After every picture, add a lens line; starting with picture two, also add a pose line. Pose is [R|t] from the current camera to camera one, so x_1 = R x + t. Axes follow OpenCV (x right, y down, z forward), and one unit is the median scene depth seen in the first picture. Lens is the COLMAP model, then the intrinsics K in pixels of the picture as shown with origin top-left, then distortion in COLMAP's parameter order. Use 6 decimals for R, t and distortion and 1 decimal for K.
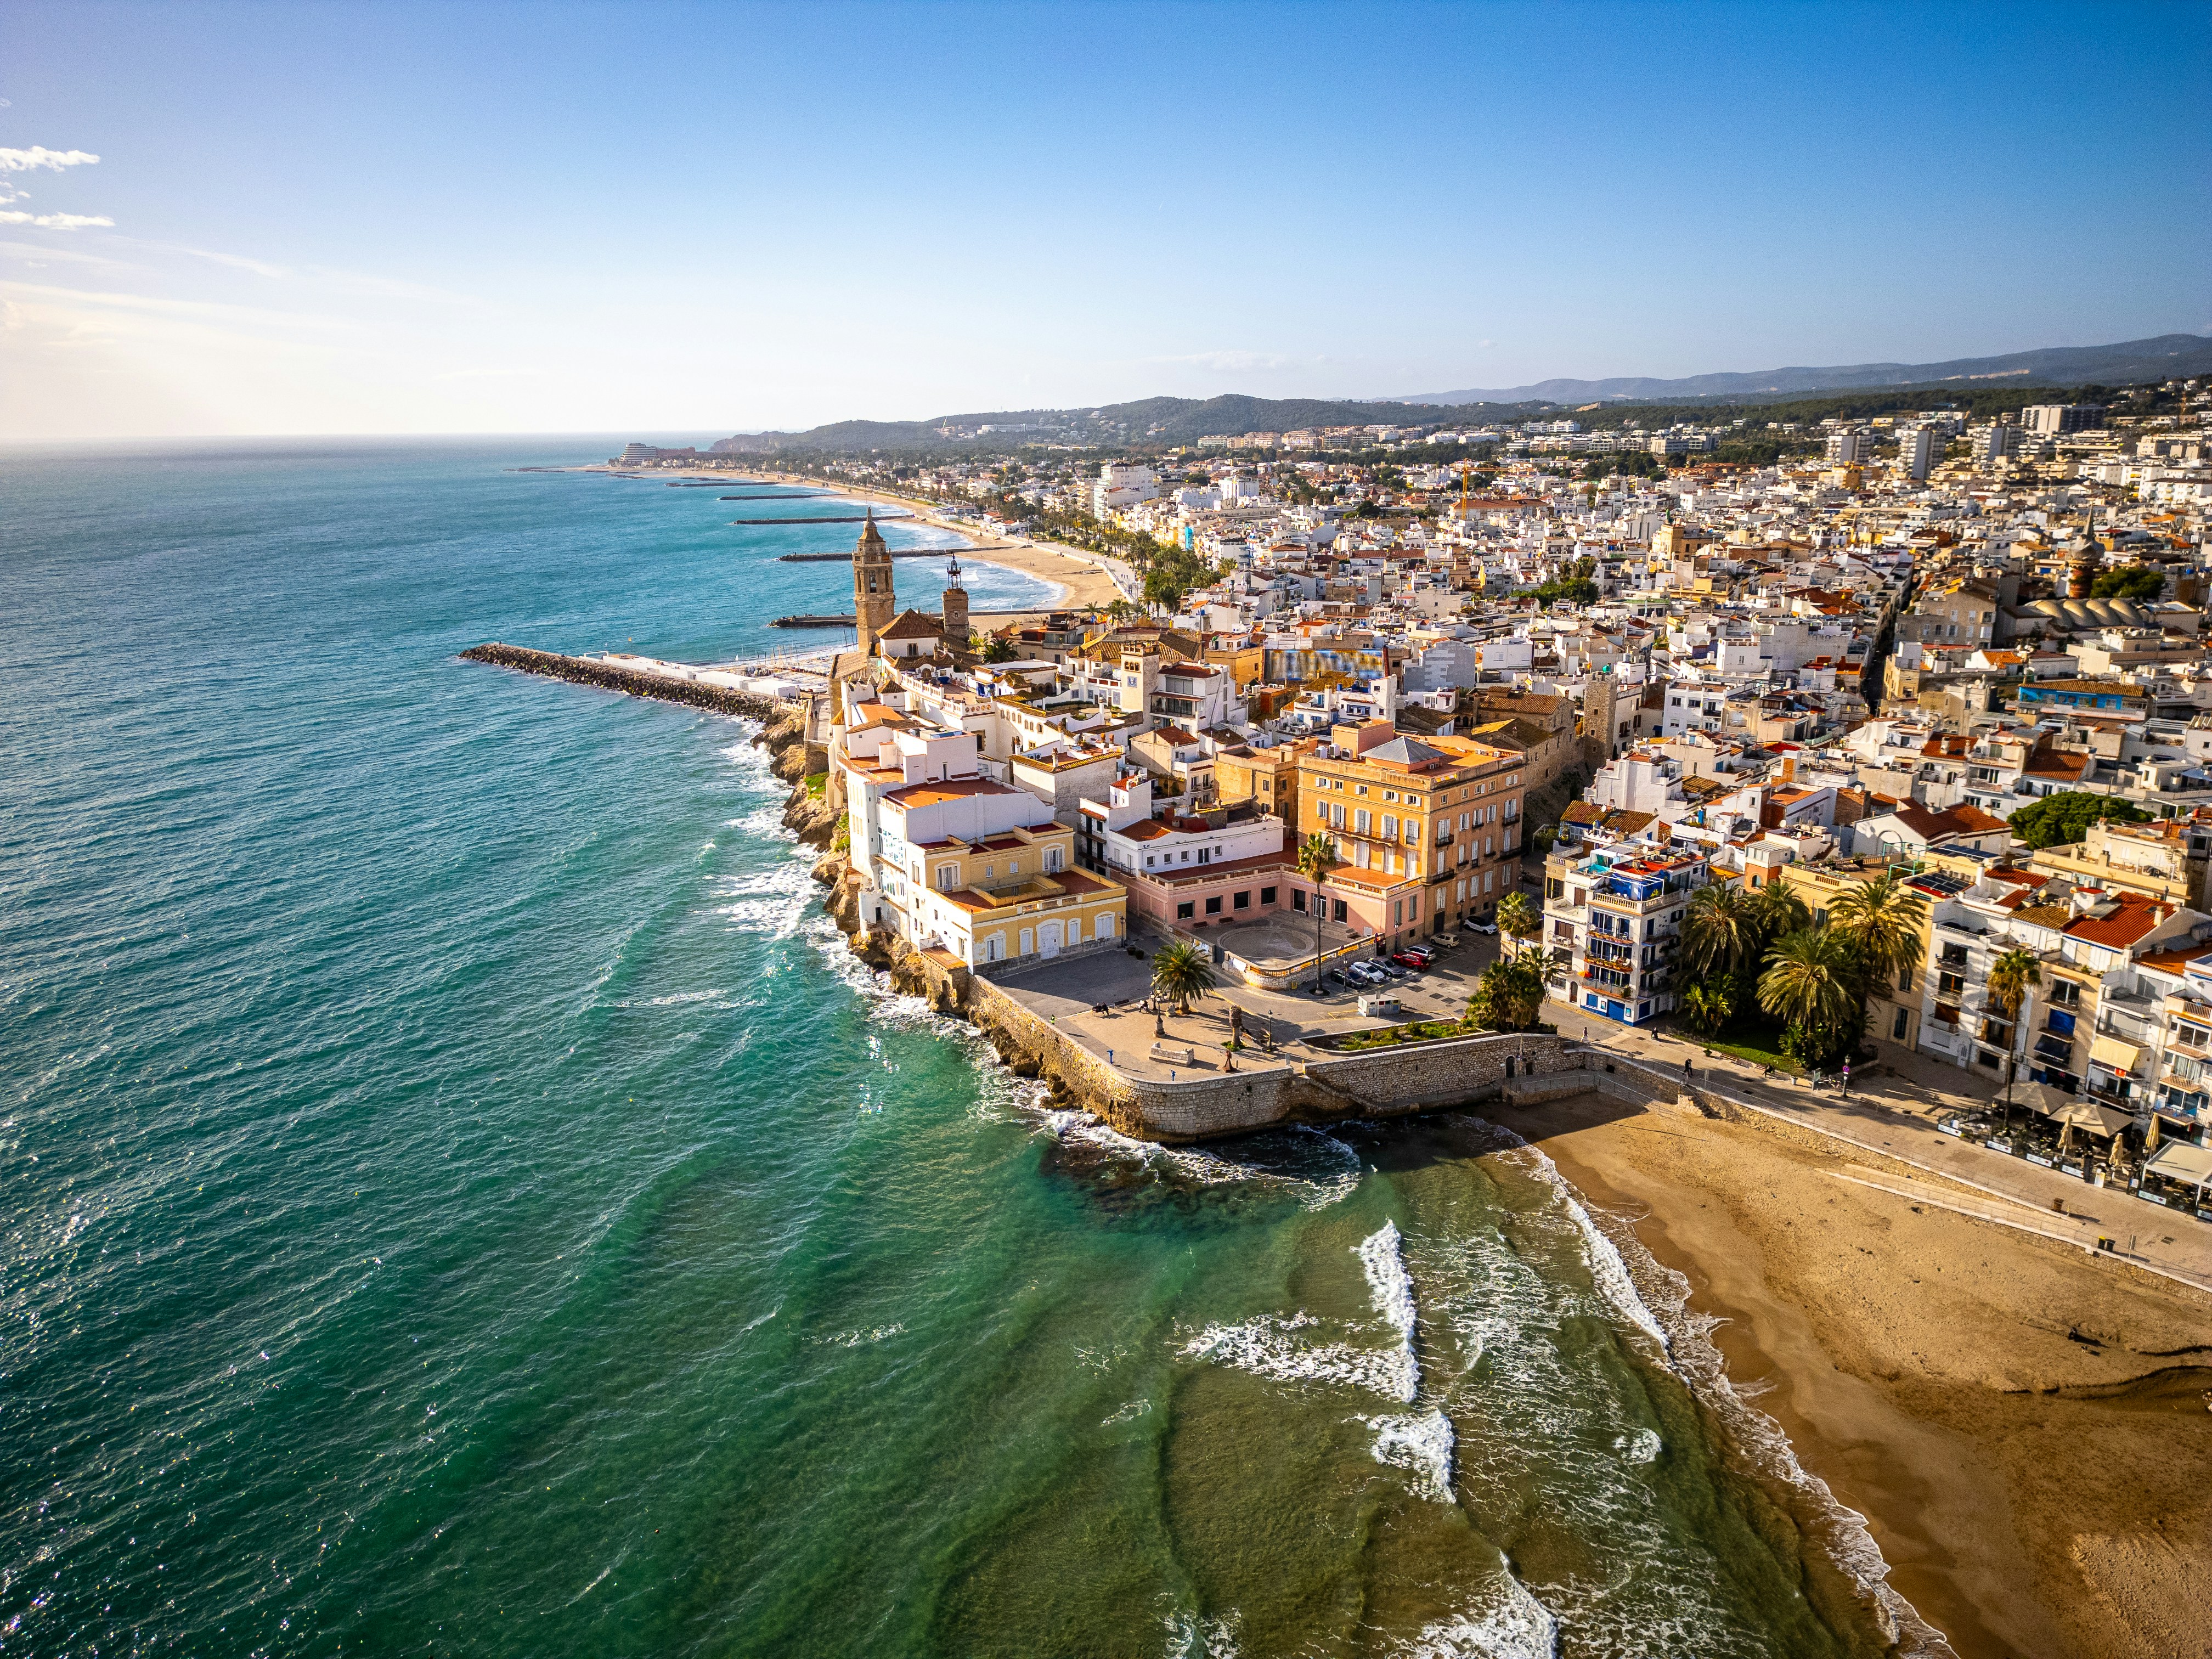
lens RADIAL K [[1542.1, 0, 1126.5], [0, 1542.1, 872.4], [0, 0, 1]] dist [0.040837, -0.032232]
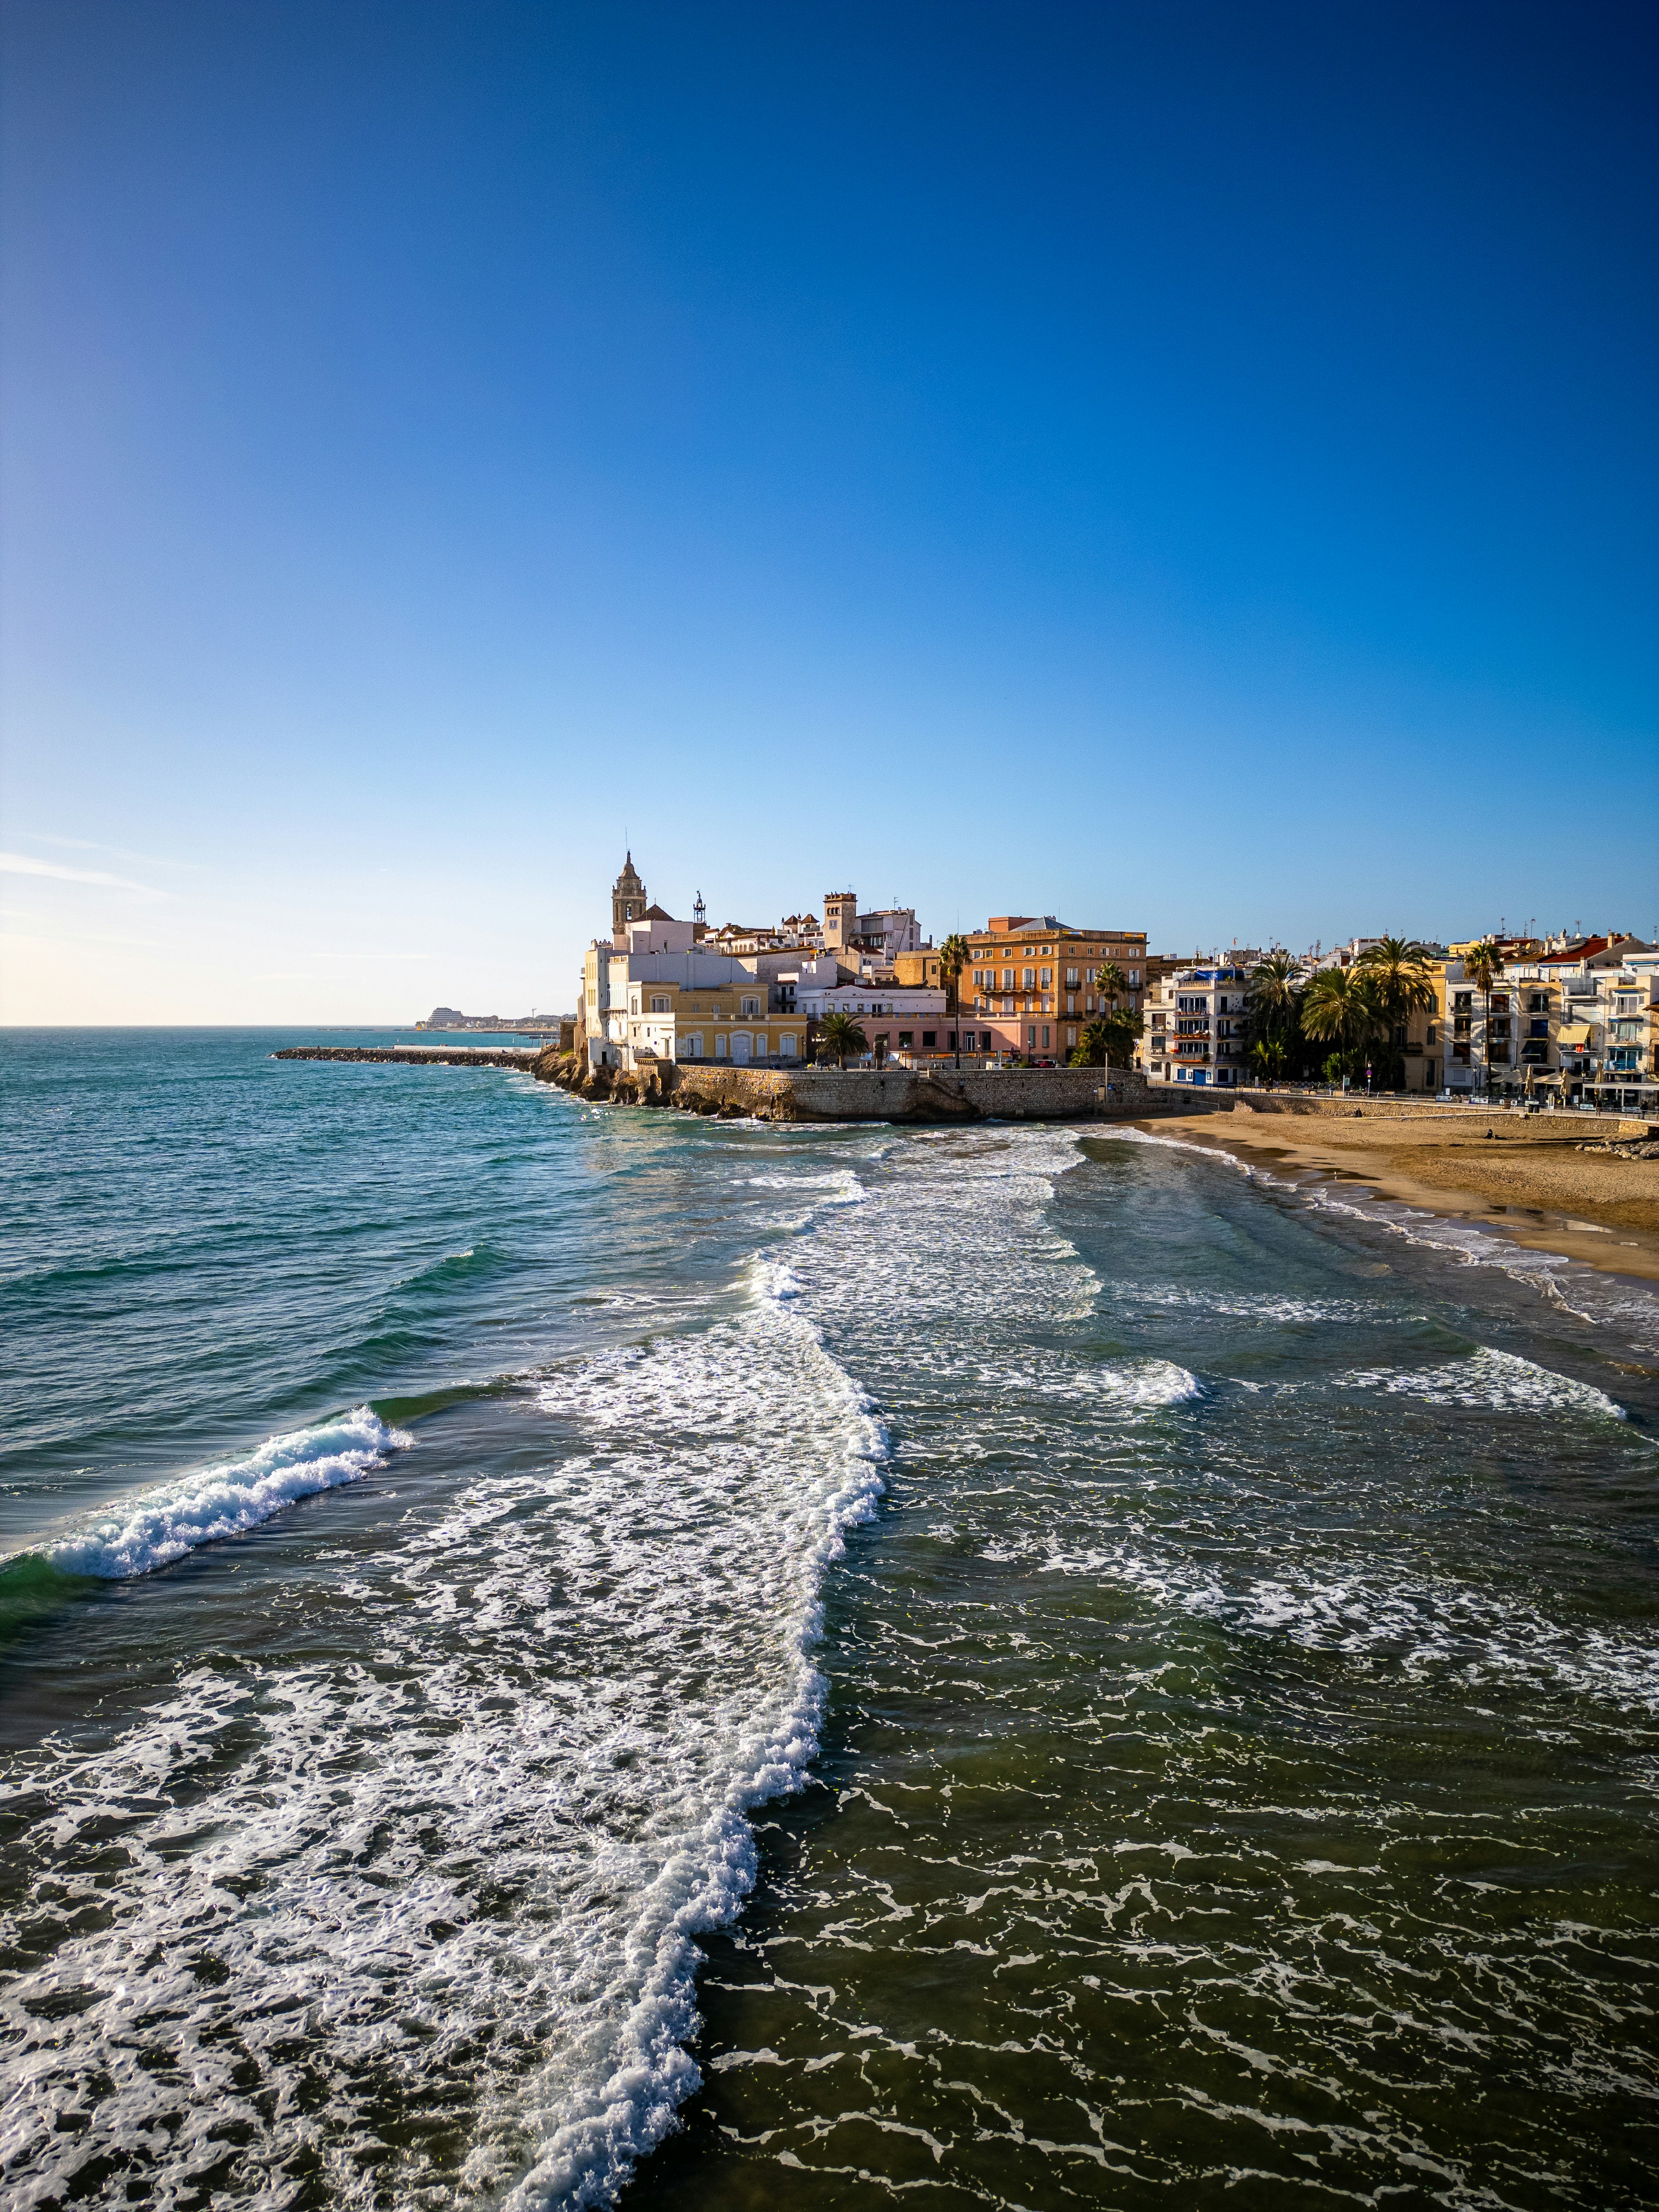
lens RADIAL K [[1542.1, 0, 834.9], [0, 1542.1, 1125.4], [0, 0, 1]] dist [0.040837, -0.032232]
pose [[0.998589, 0.019388, -0.049443, 0.088982], [-0.029581, 0.976247, -0.214630, 0.378420], [0.044108, 0.215790, 0.975443, -0.171966]]
